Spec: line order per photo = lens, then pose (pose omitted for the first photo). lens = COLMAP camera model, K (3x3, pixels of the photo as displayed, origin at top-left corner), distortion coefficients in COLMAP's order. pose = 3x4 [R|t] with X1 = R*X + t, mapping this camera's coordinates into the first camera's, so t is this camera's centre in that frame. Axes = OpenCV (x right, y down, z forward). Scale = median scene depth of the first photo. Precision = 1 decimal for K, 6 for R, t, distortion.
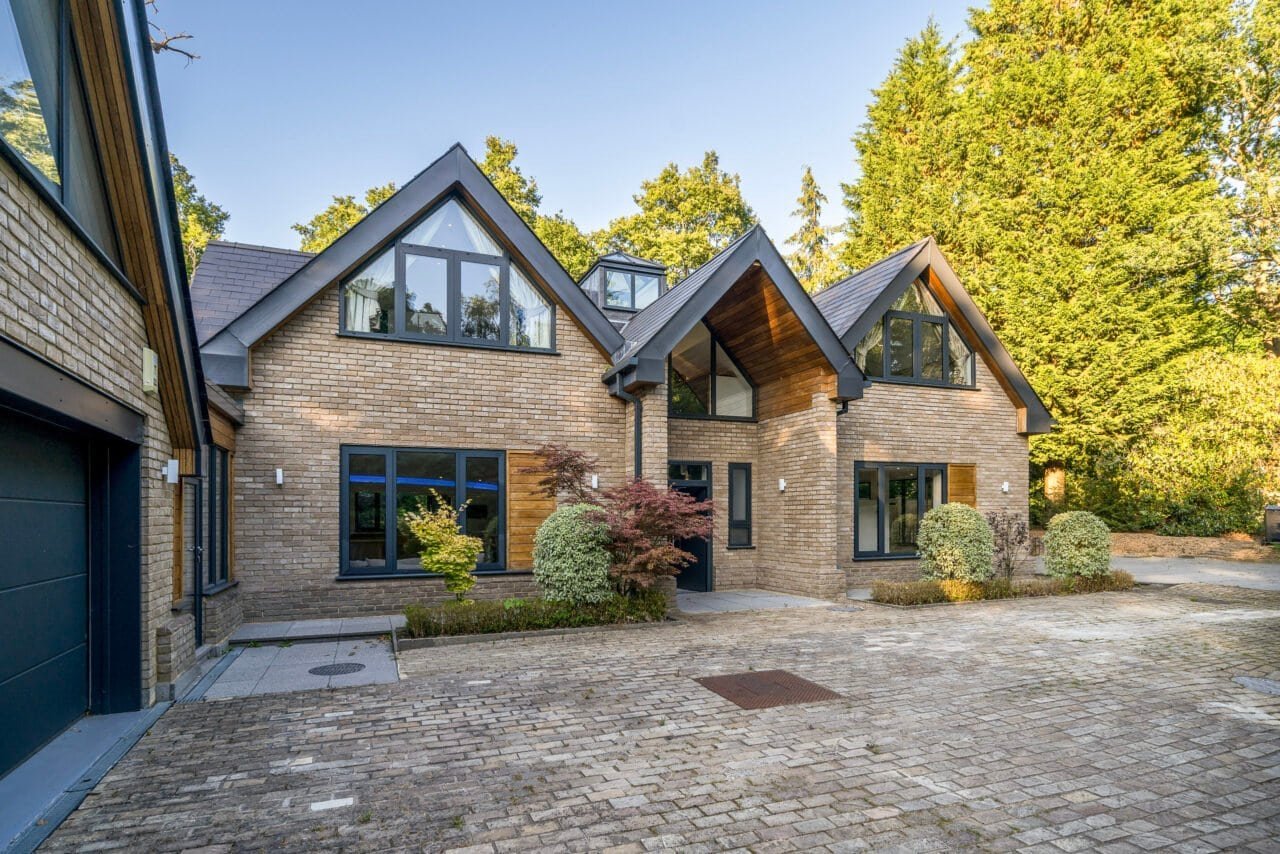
lens RADIAL K [[685.8, 0, 640.5], [0, 685.8, 511.9], [0, 0, 1]] dist [-0.002134, 0.000163]
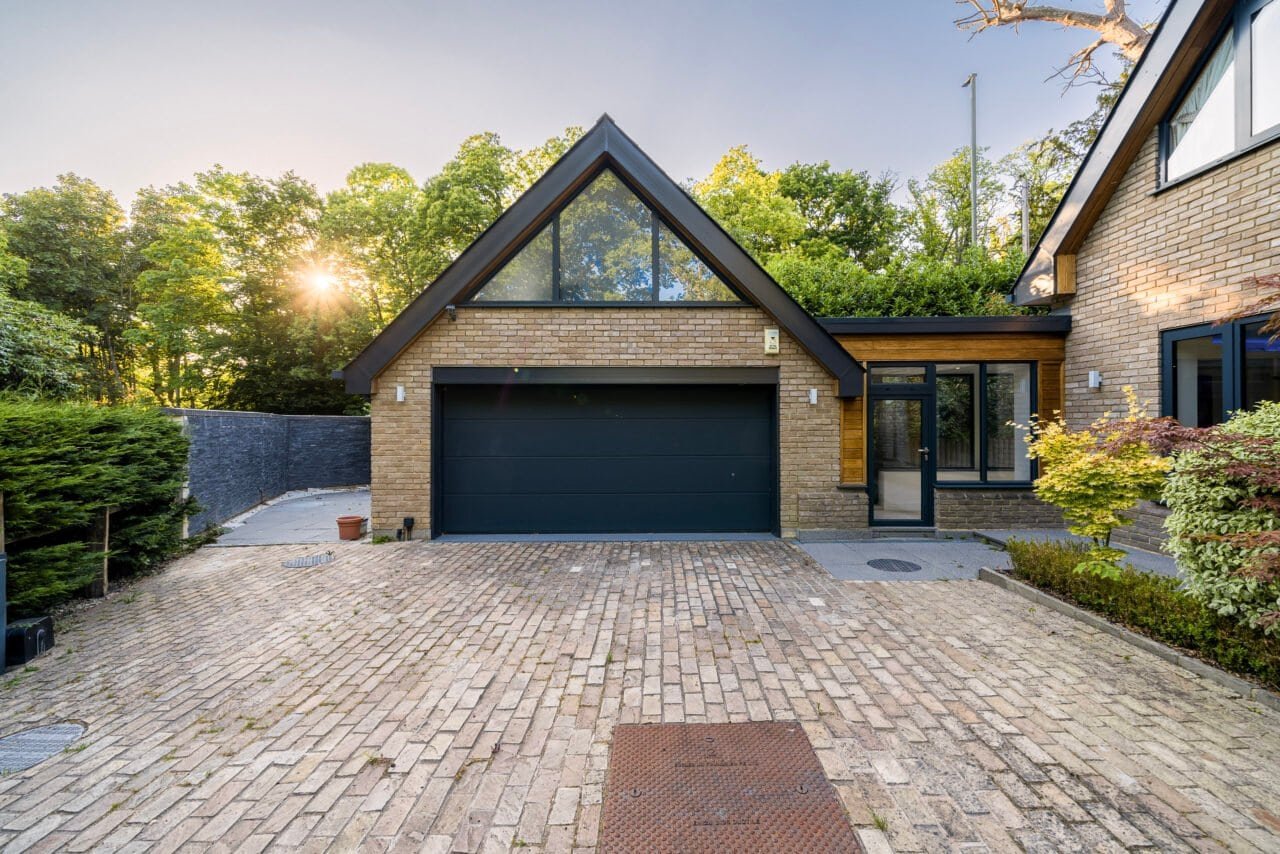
lens RADIAL K [[510.6, 0, 640.2], [0, 510.6, 422.4], [0, 0, 1]] dist [-0.003244, -0.000112]
pose [[-0.403247, 0.007955, -0.915057, 0.314188], [0.018754, 0.999824, 0.000428, -0.005164], [0.914899, -0.016989, -0.403325, 0.644612]]
